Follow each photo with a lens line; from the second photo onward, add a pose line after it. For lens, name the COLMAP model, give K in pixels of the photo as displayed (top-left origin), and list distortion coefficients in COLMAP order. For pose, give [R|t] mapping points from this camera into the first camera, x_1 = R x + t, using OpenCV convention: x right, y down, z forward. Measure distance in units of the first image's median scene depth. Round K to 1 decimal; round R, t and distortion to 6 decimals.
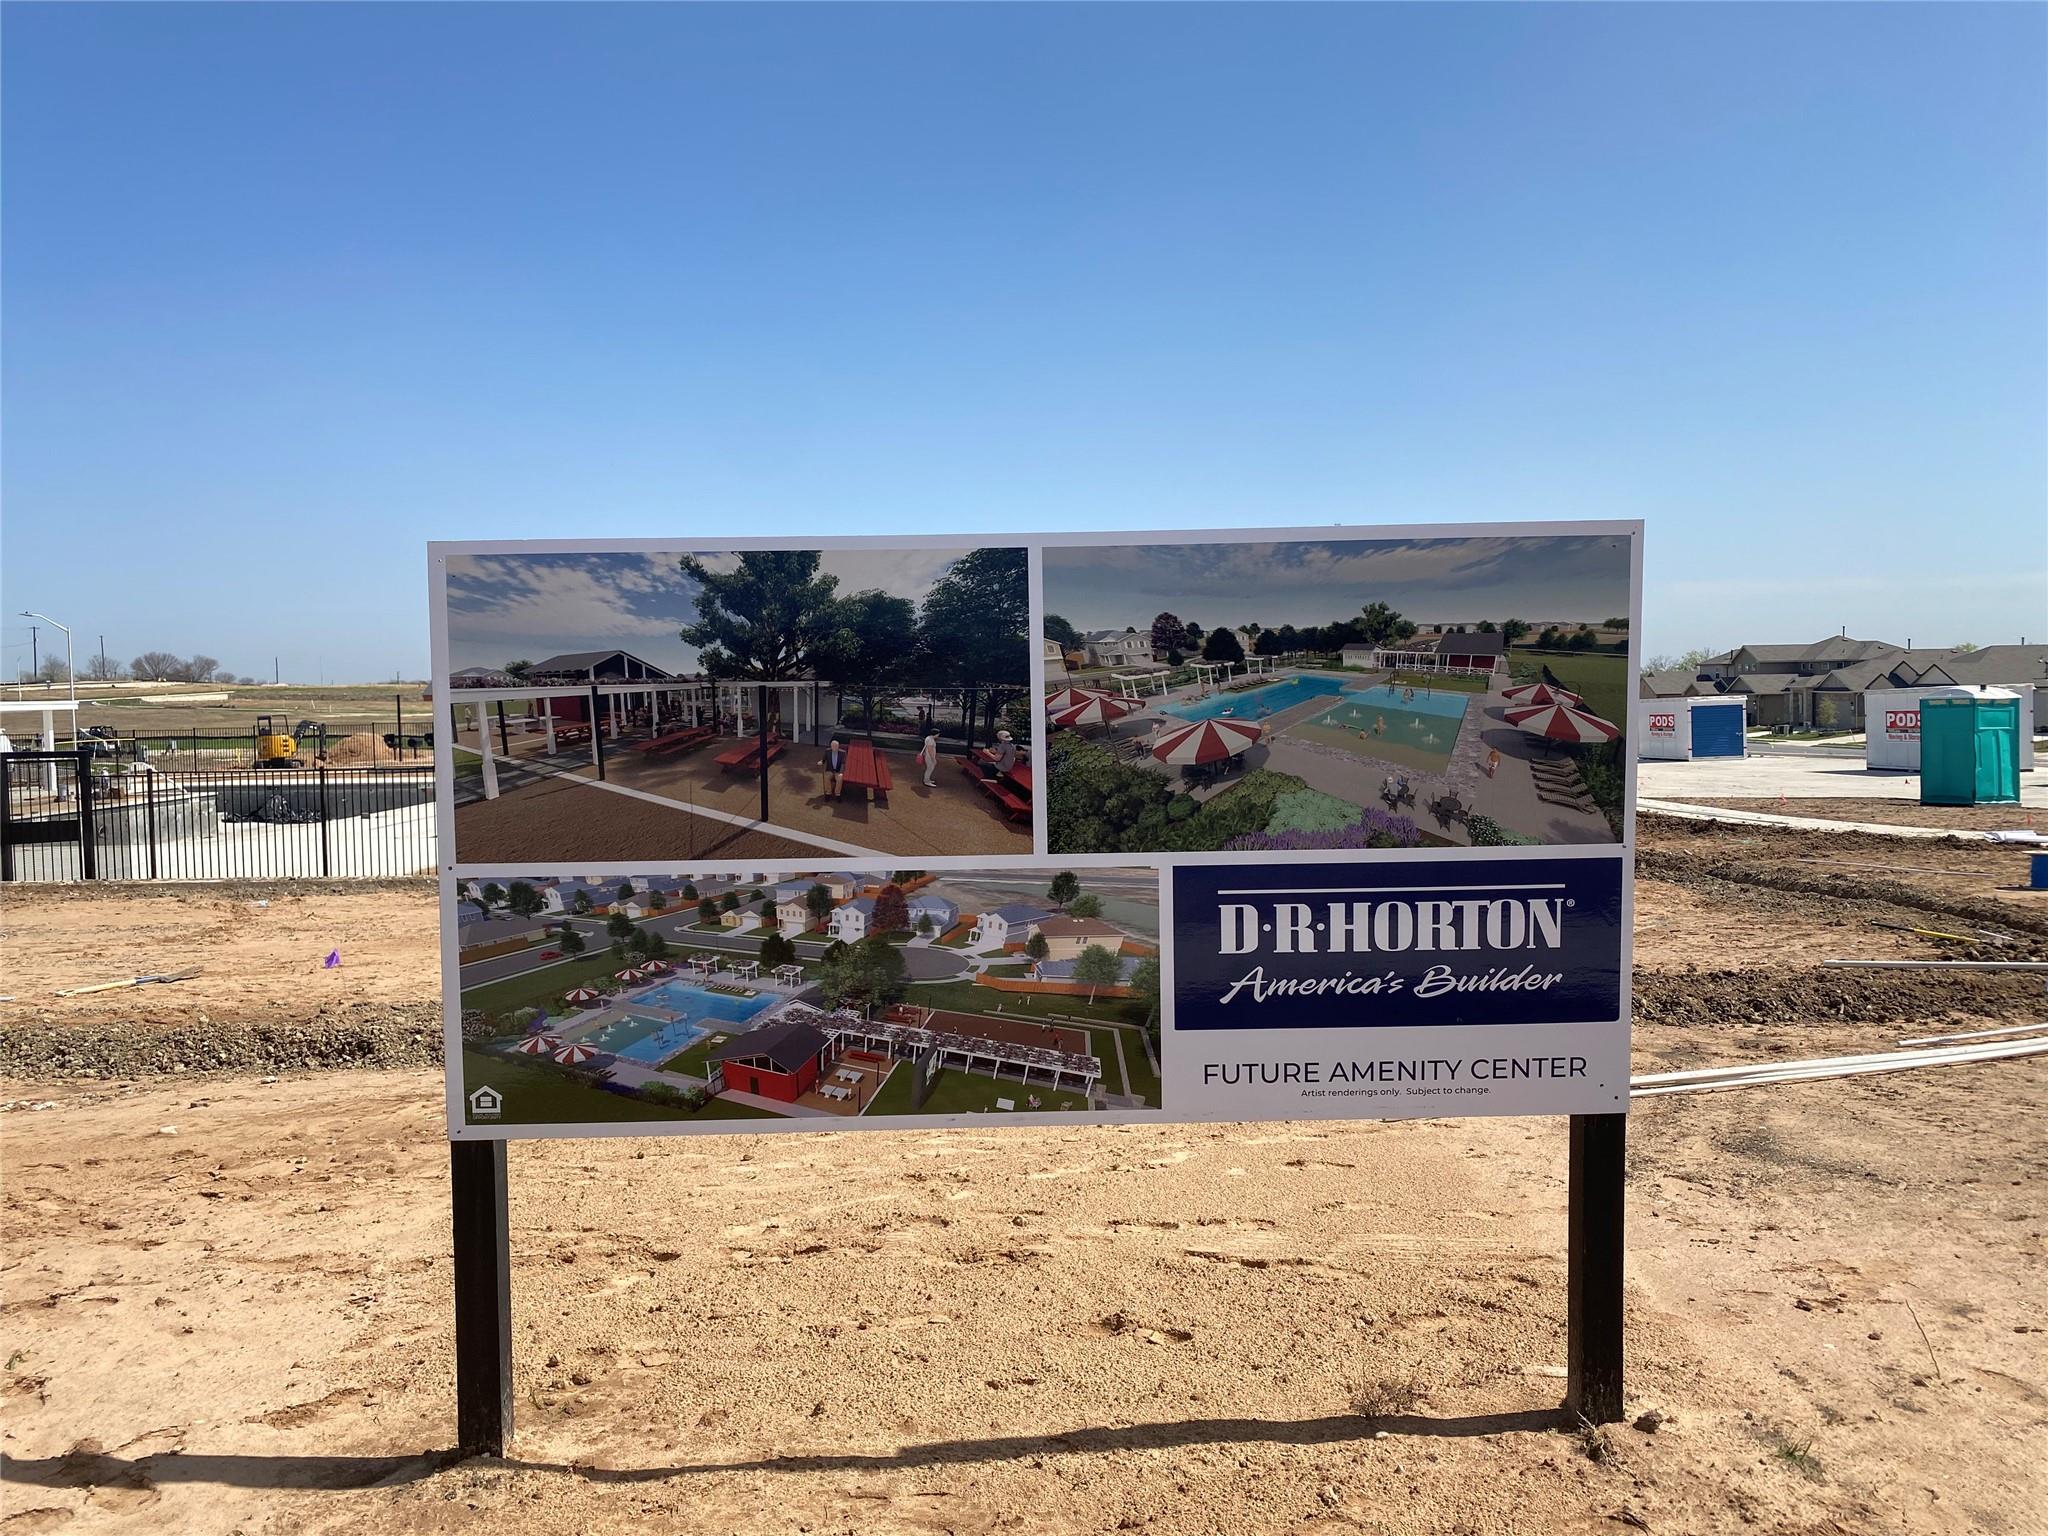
lens RADIAL K [[1556.6, 0, 1028.6], [0, 1556.6, 781.4], [0, 0, 1]] dist [0.061576, -0.030247]
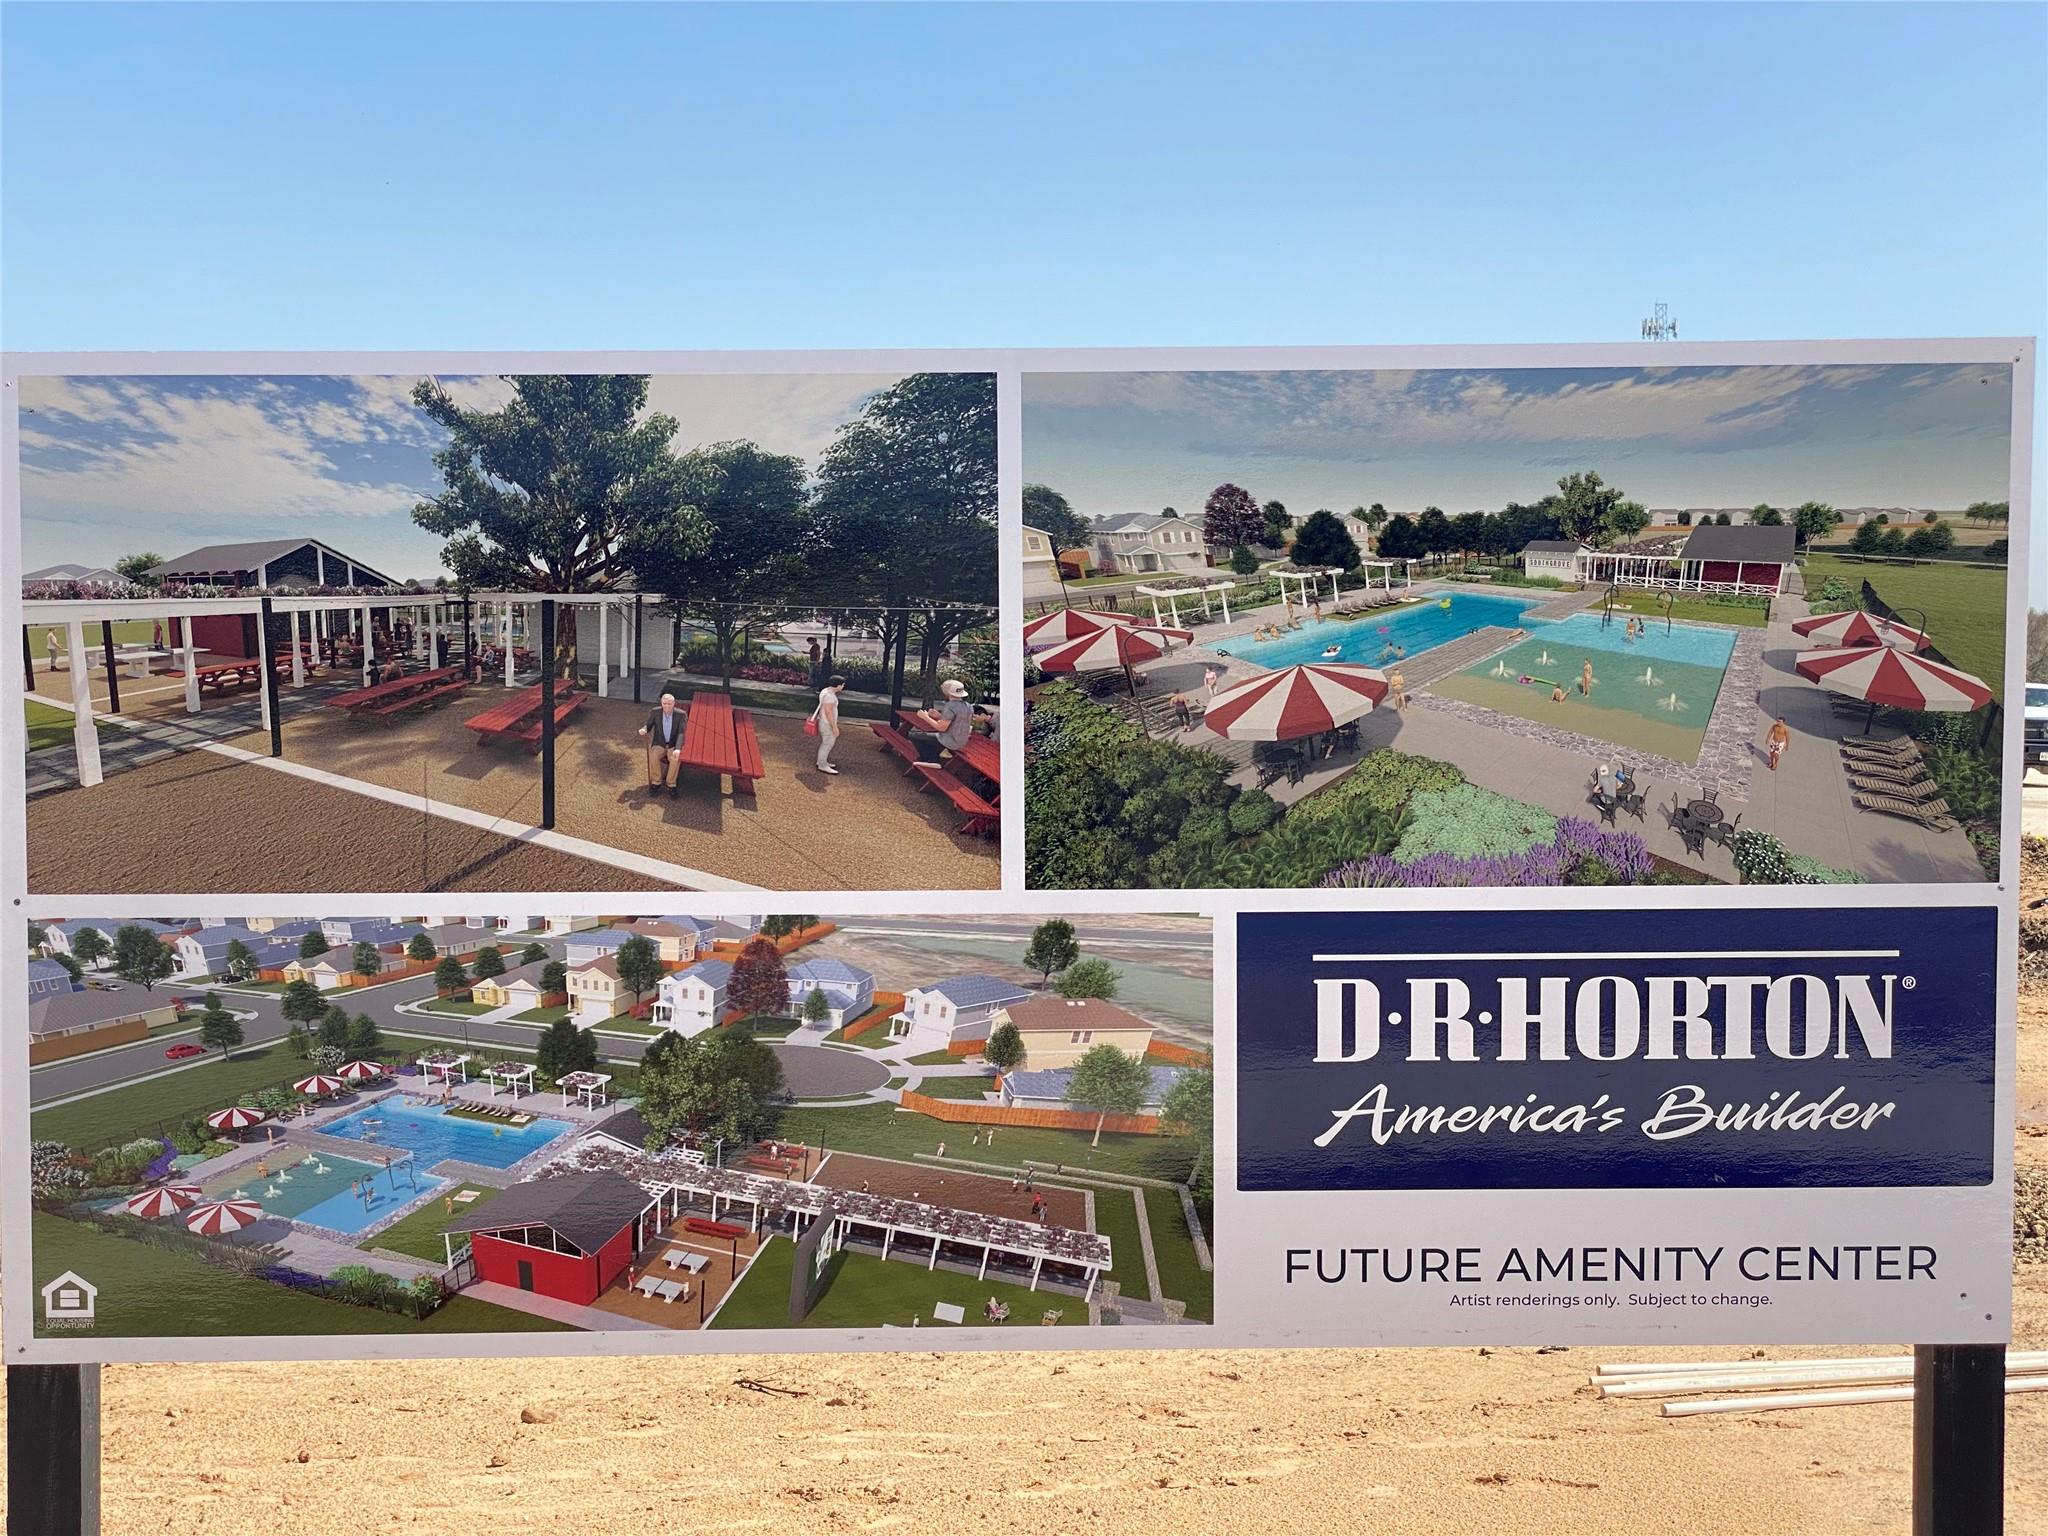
lens RADIAL K [[3027.5, 0, 1023.6], [0, 3027.5, 757.4], [0, 0, 1]] dist [0.062114, 0.000000]
pose [[0.999920, 0.011187, -0.005961, 0.017945], [-0.011266, 0.999848, -0.013330, 0.011753], [0.005811, 0.013397, 0.999893, -0.151665]]
